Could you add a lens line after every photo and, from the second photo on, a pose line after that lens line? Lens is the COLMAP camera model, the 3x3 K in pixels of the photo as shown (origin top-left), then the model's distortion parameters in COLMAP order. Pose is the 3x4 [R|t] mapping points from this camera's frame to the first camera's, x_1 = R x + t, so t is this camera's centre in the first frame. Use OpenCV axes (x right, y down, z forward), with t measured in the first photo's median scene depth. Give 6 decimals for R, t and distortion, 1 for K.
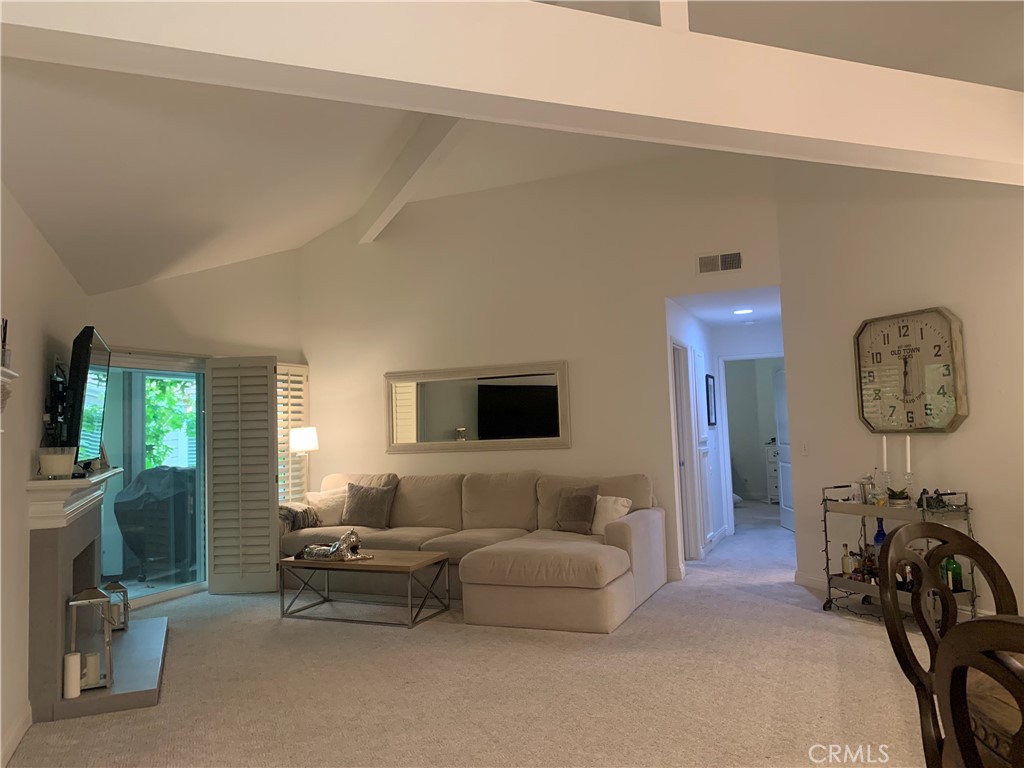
lens RADIAL K [[786.3, 0, 507.4], [0, 786.3, 365.4], [0, 0, 1]] dist [0.003428, -0.002102]
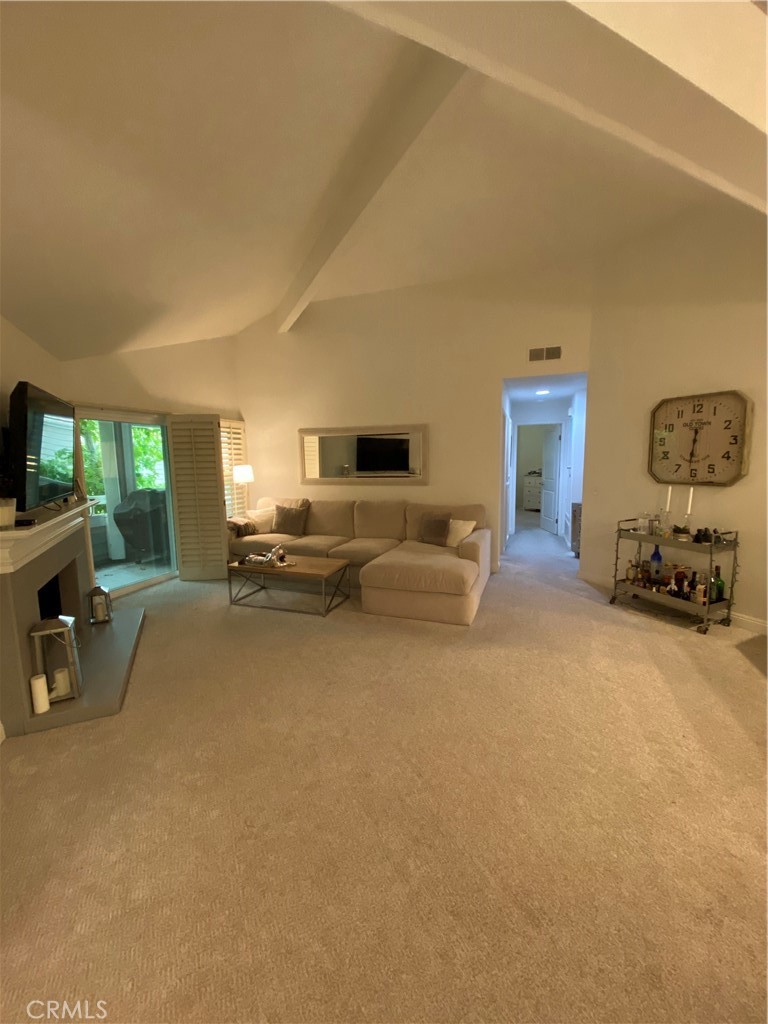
lens RADIAL K [[413.5, 0, 387.1], [0, 413.5, 508.4], [0, 0, 1]] dist [0.013416, -0.016568]
pose [[0.997504, 0.011678, 0.069635, -0.063138], [-0.025512, 0.979211, 0.201231, -0.005605], [-0.065837, -0.202506, 0.977065, 0.301660]]
